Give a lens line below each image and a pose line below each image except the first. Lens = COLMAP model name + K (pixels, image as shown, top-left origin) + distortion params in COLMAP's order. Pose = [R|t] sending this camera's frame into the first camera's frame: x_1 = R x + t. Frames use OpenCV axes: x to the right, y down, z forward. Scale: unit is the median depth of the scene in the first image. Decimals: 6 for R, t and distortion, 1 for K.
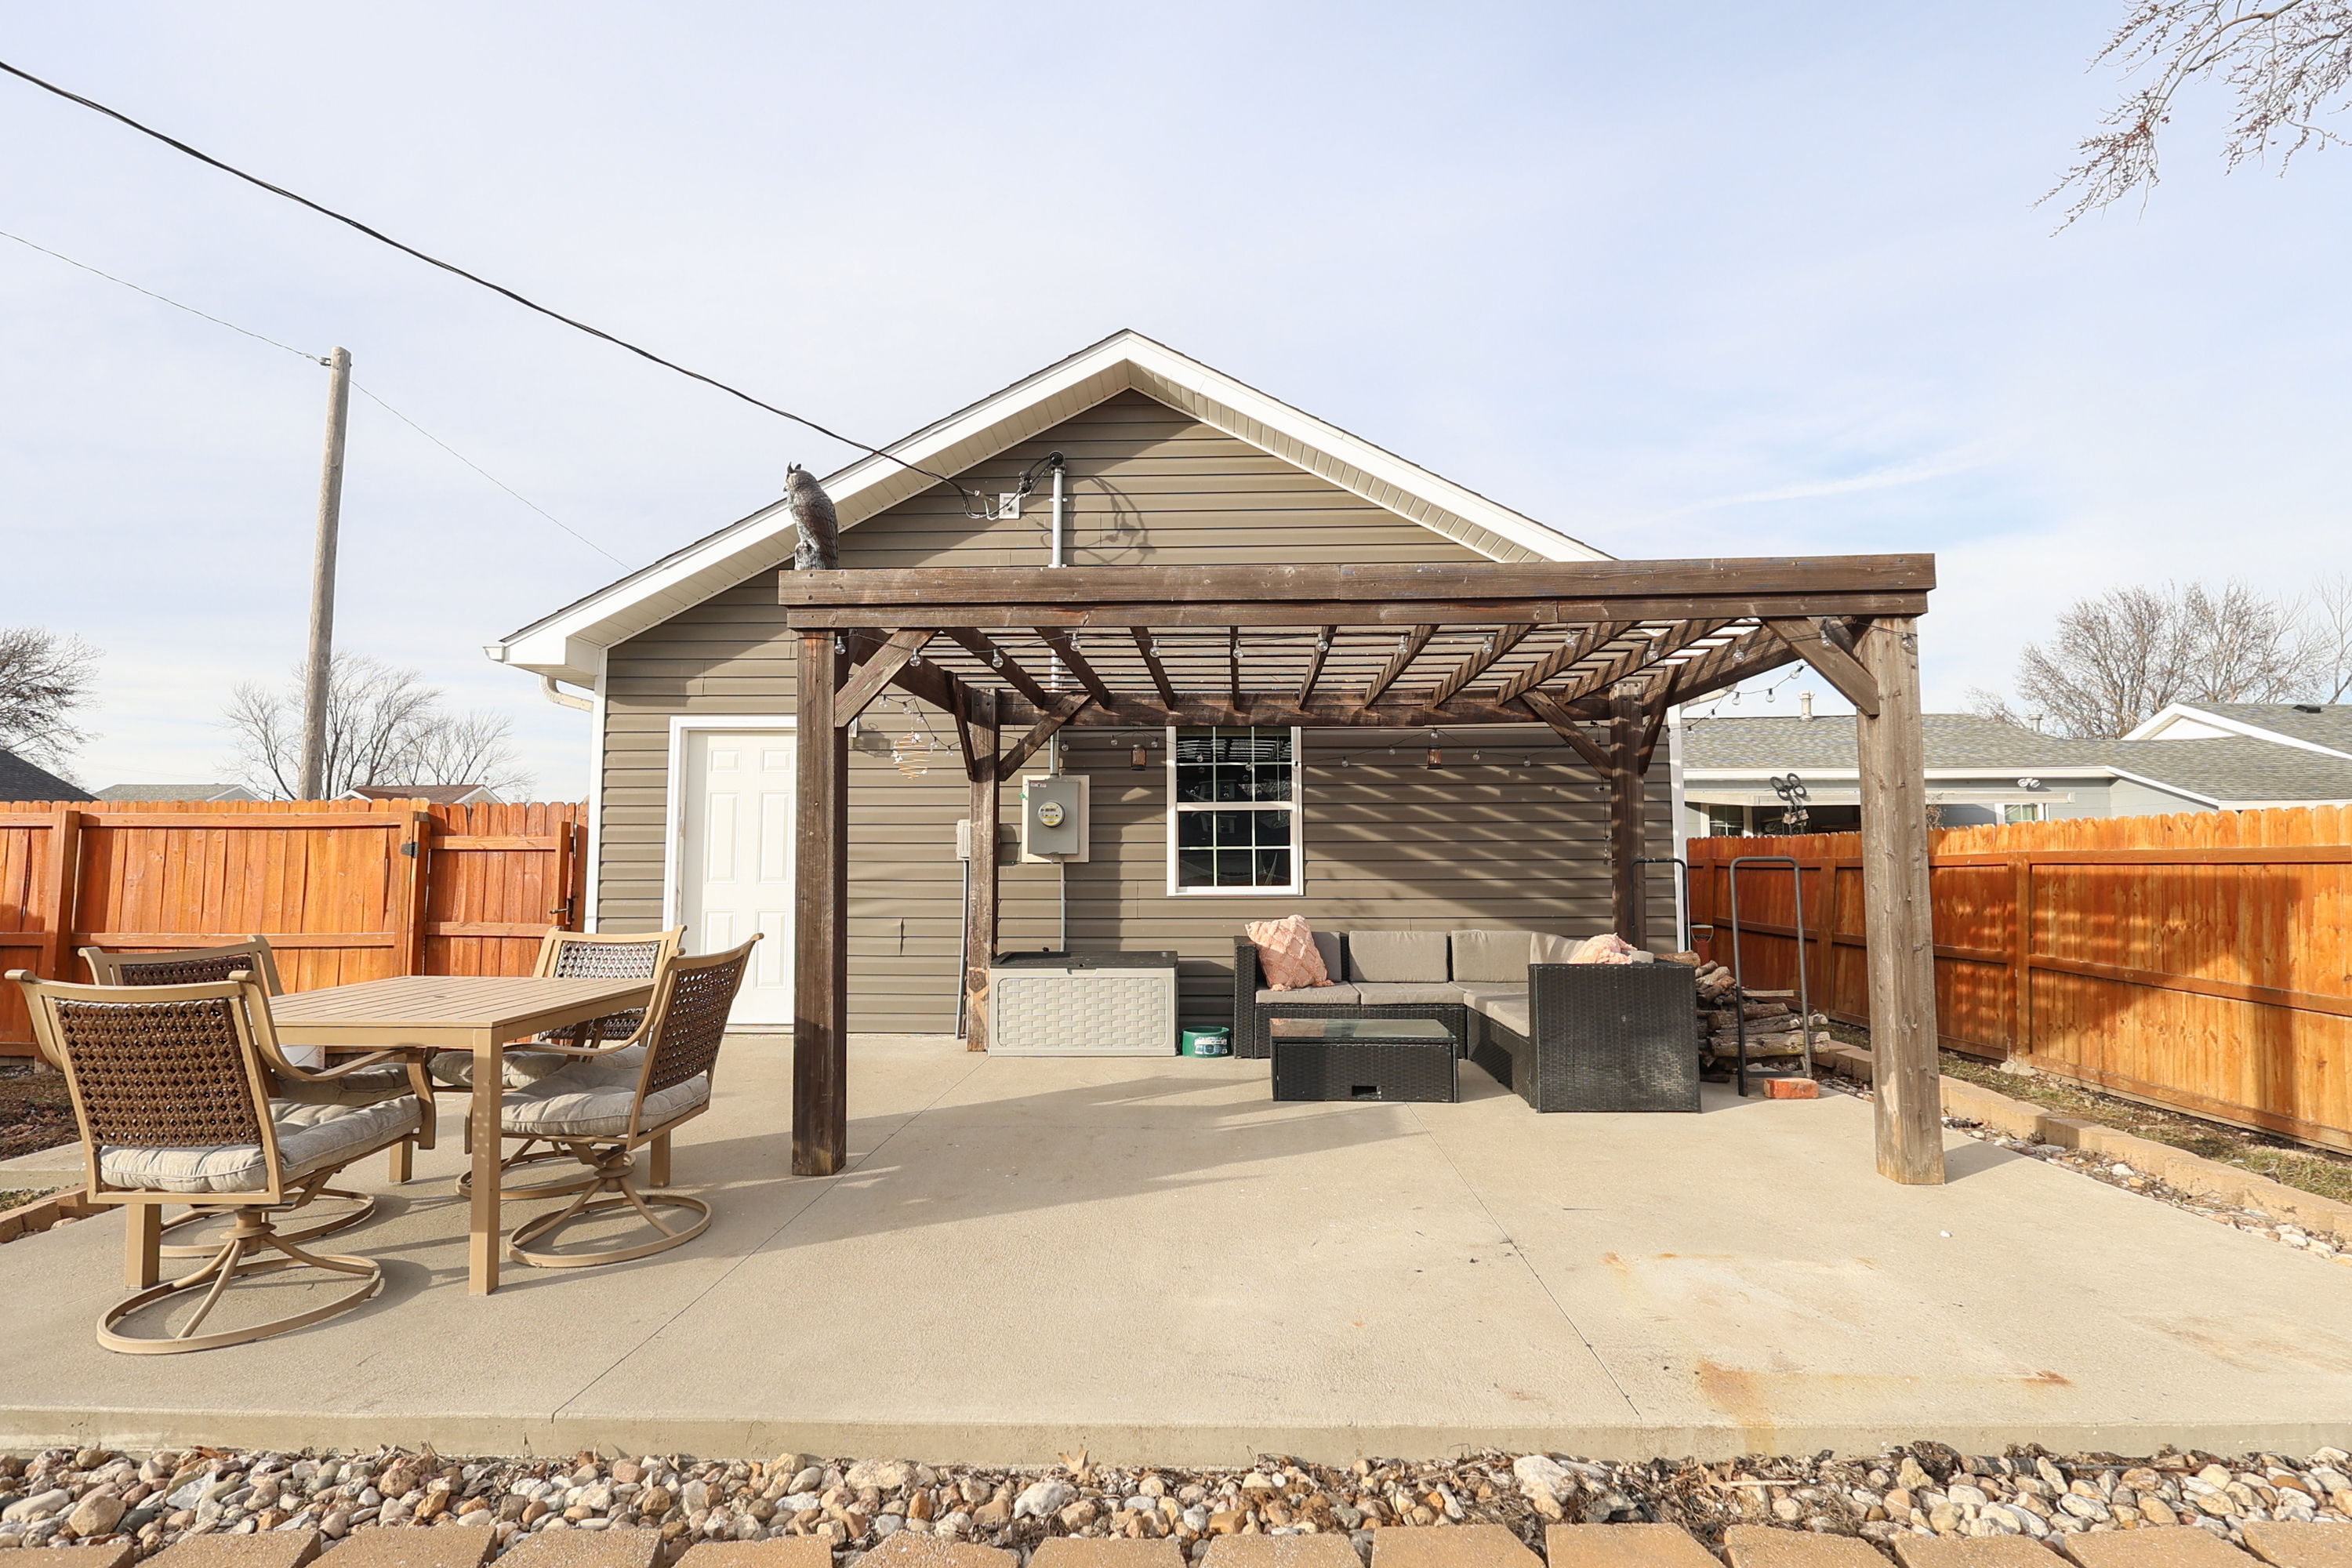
lens RADIAL K [[1080.8, 0, 1179.2], [0, 1080.8, 784.6], [0, 0, 1]] dist [-0.007748, 0.003190]
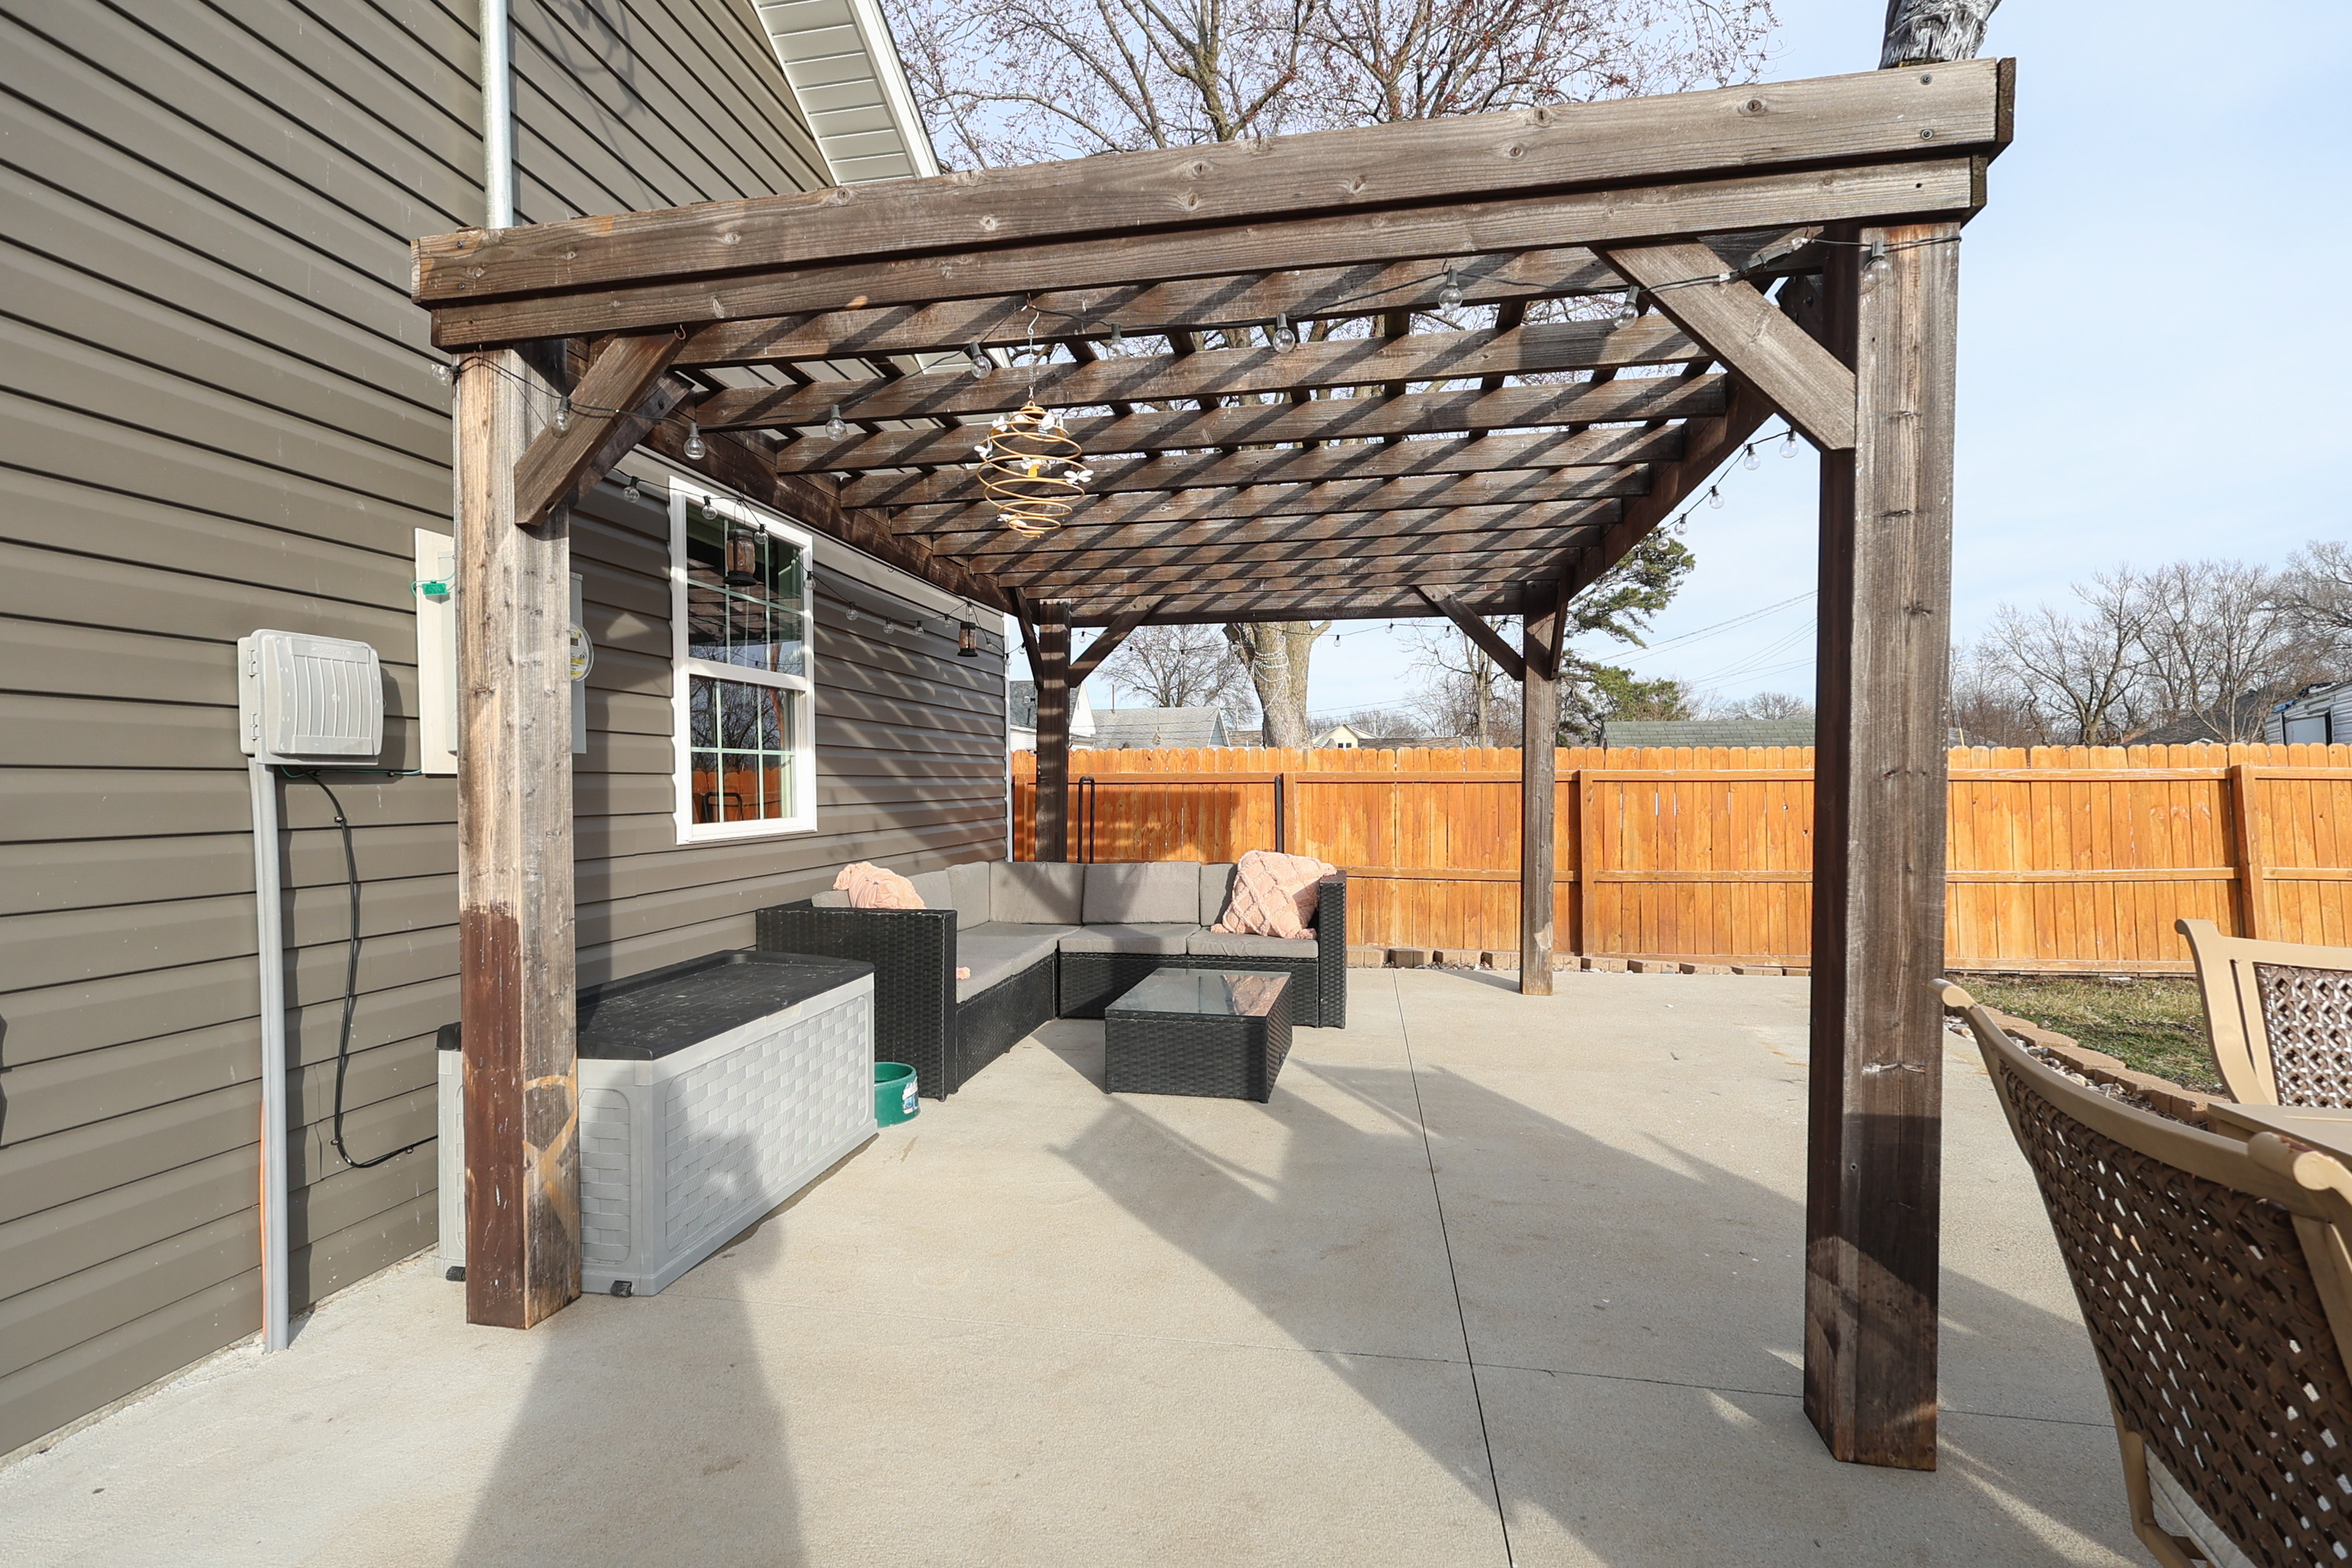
lens RADIAL K [[1080.8, 0, 1187.9], [0, 1080.8, 786.7], [0, 0, 1]] dist [-0.007748, 0.003190]
pose [[0.131762, -0.000532, 0.991281, -0.465563], [-0.071921, 0.997359, 0.010095, 0.054844], [-0.988669, -0.072624, 0.131376, 0.702548]]
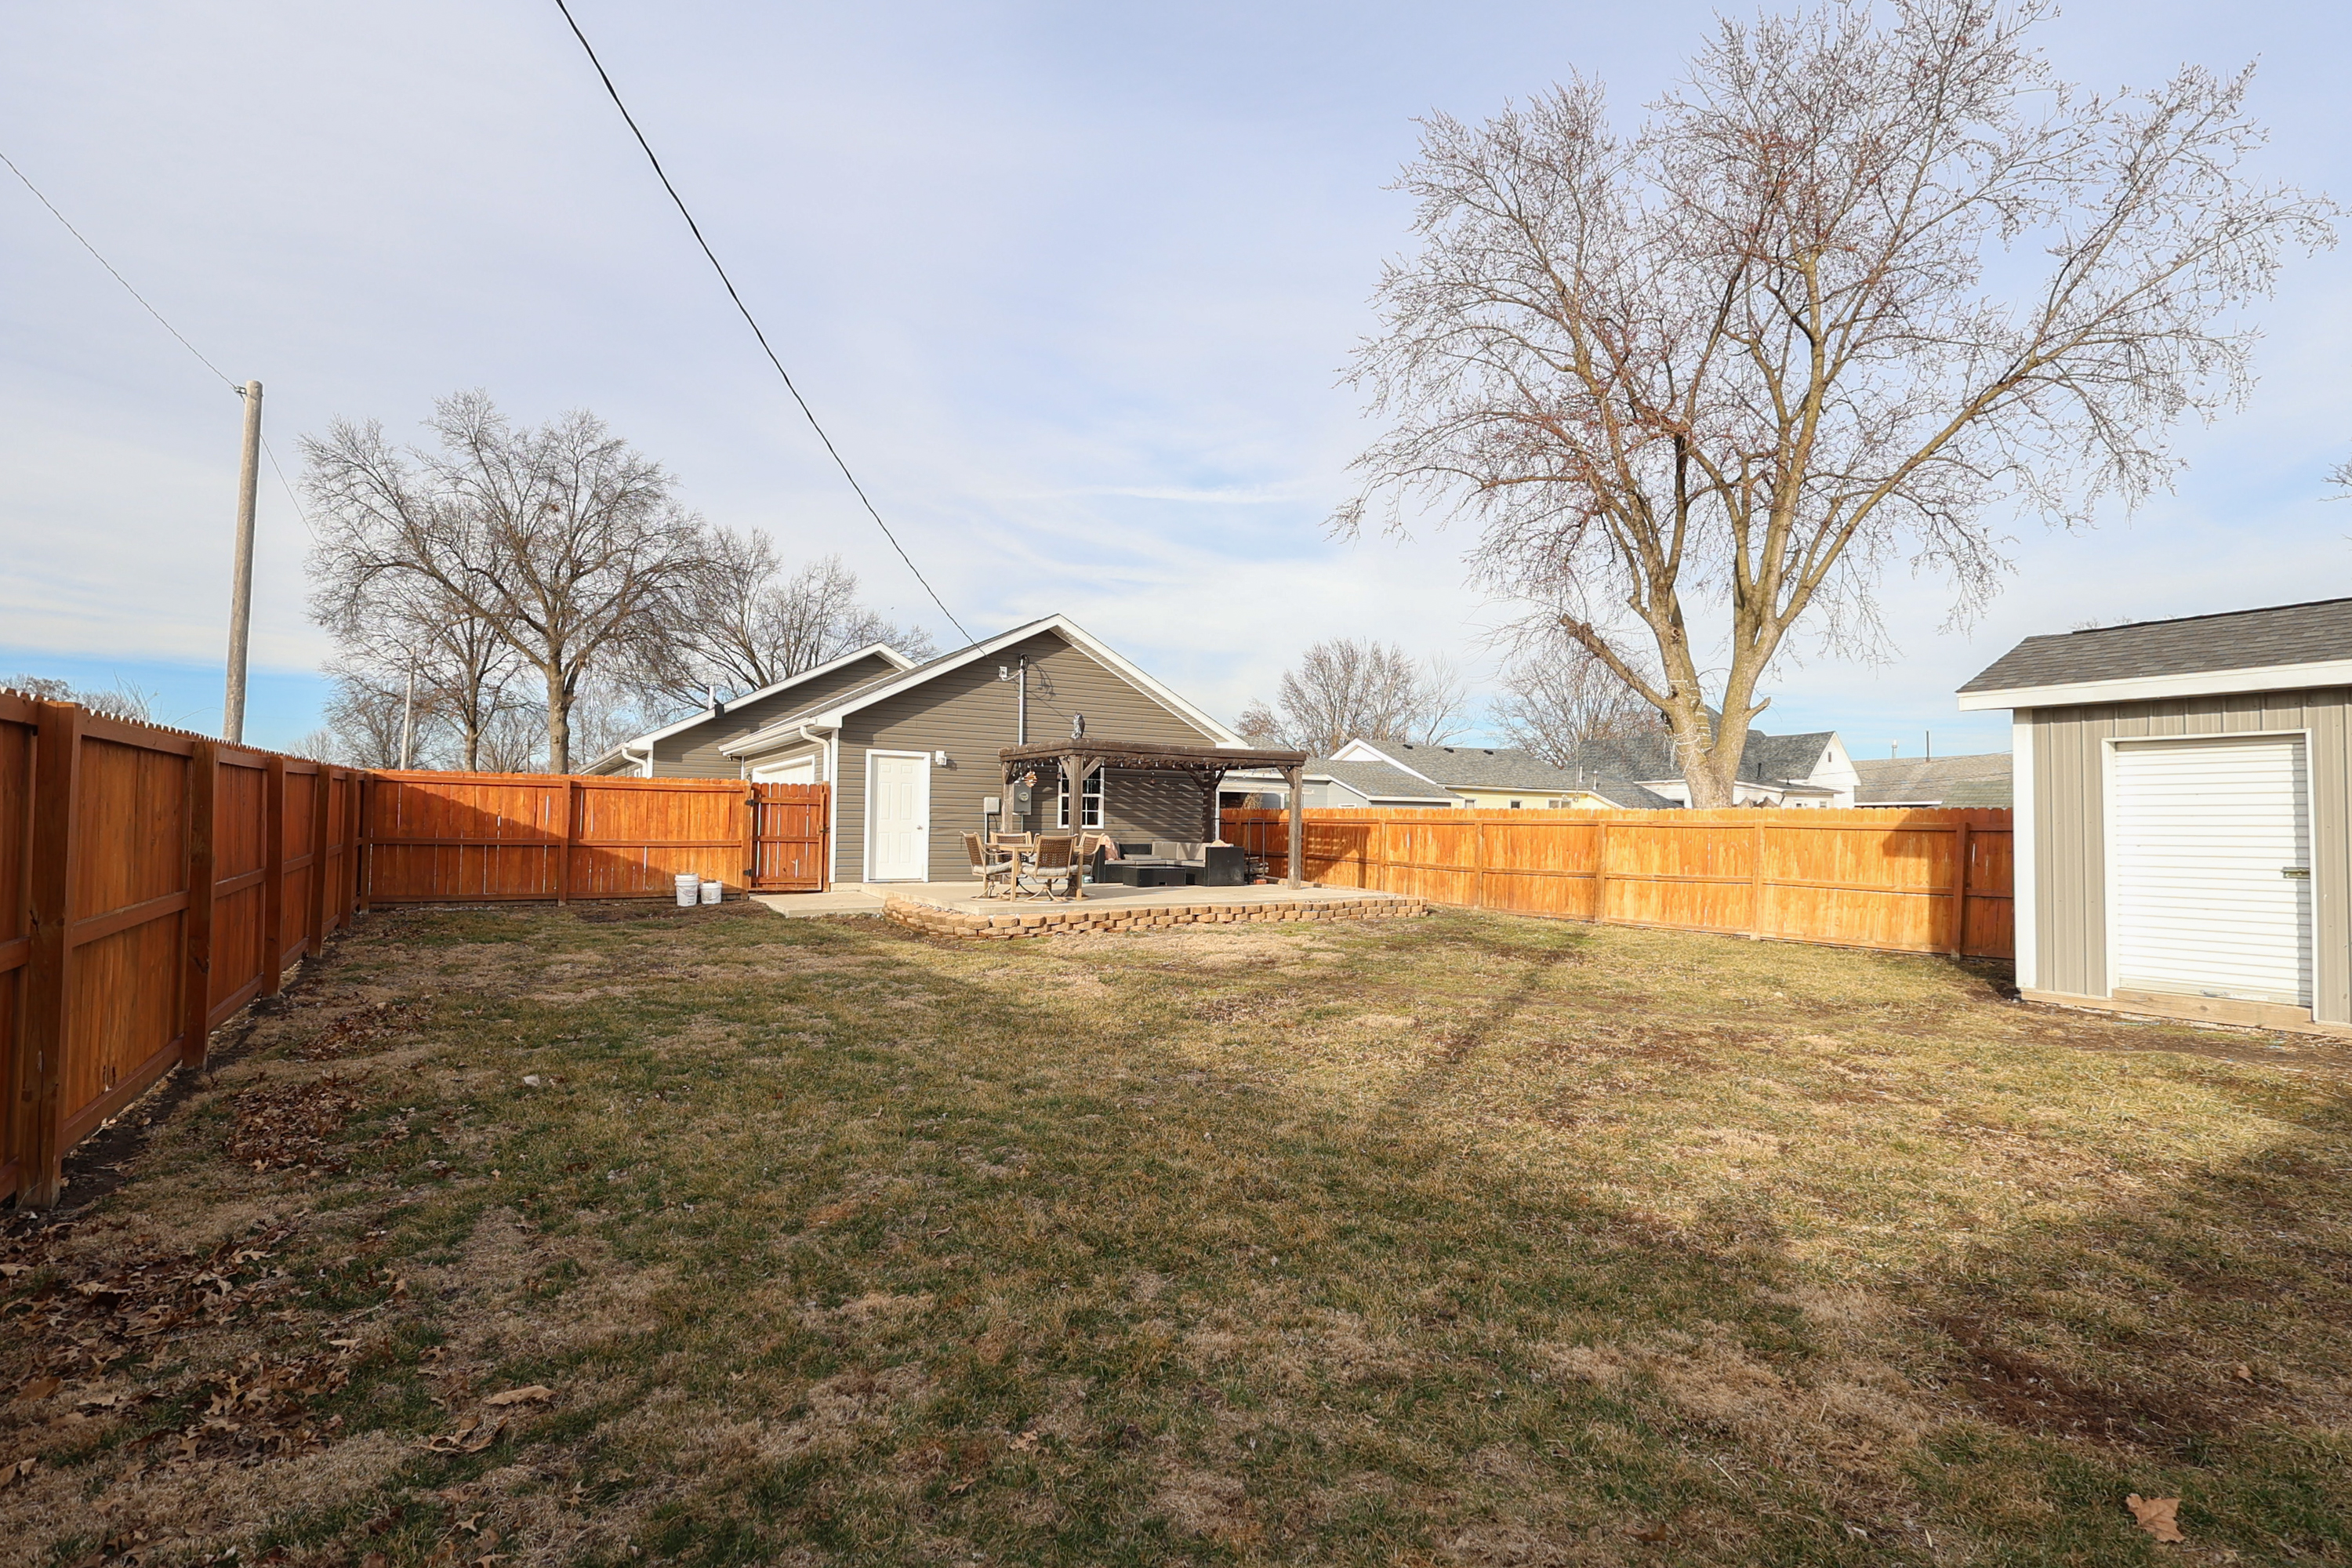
lens RADIAL K [[1080.8, 0, 1167.2], [0, 1080.8, 794.2], [0, 0, 1]] dist [-0.007748, 0.003190]
pose [[0.840657, 0.031888, 0.540629, -1.213611], [-0.059575, 0.997652, 0.033792, -0.085501], [-0.538281, -0.060616, 0.840582, -1.359526]]
